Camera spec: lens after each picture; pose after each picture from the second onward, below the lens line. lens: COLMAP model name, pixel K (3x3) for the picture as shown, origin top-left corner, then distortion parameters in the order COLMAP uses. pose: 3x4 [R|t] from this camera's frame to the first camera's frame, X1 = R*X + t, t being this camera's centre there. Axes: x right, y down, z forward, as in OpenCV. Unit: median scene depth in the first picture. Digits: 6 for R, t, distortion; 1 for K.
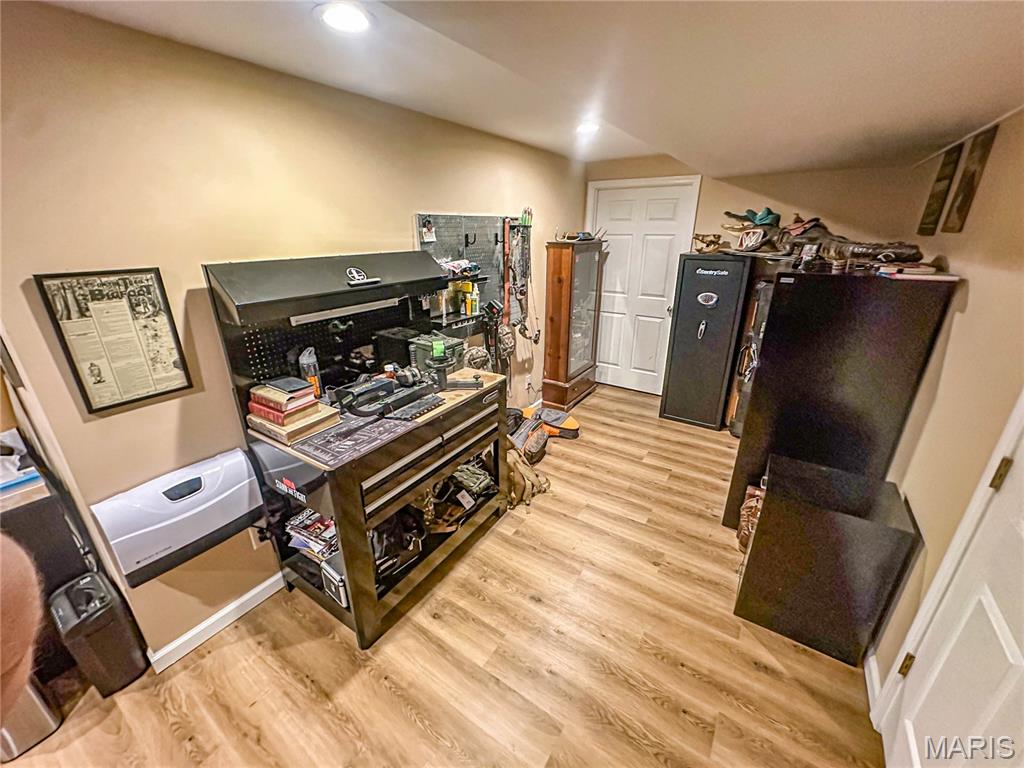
lens RADIAL K [[408.8, 0, 511.7], [0, 408.8, 383.9], [0, 0, 1]] dist [-0.007340, 0.000570]
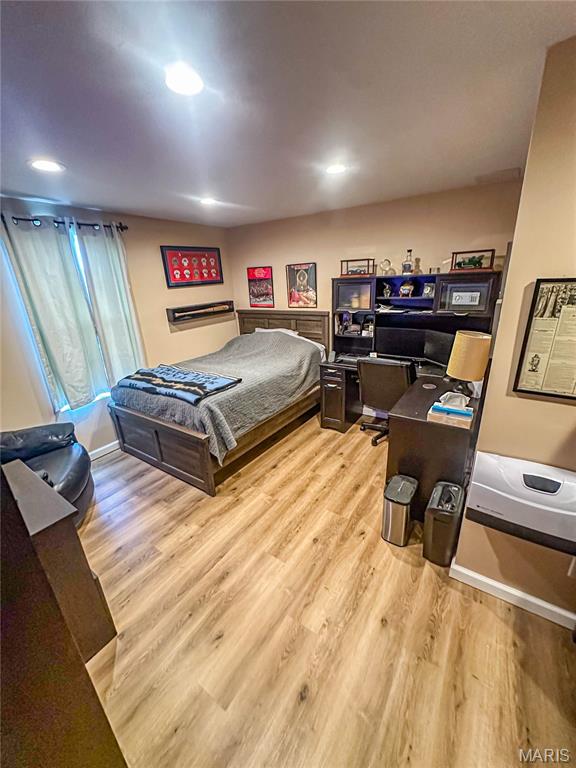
lens RADIAL K [[306.6, 0, 288.5], [0, 306.6, 383.7], [0, 0, 1]] dist [-0.007340, 0.000570]
pose [[-0.001931, 0.334332, -0.942453, -0.127293], [-0.316512, 0.893798, 0.317720, -0.024515], [0.948586, 0.298912, 0.104094, 0.198437]]
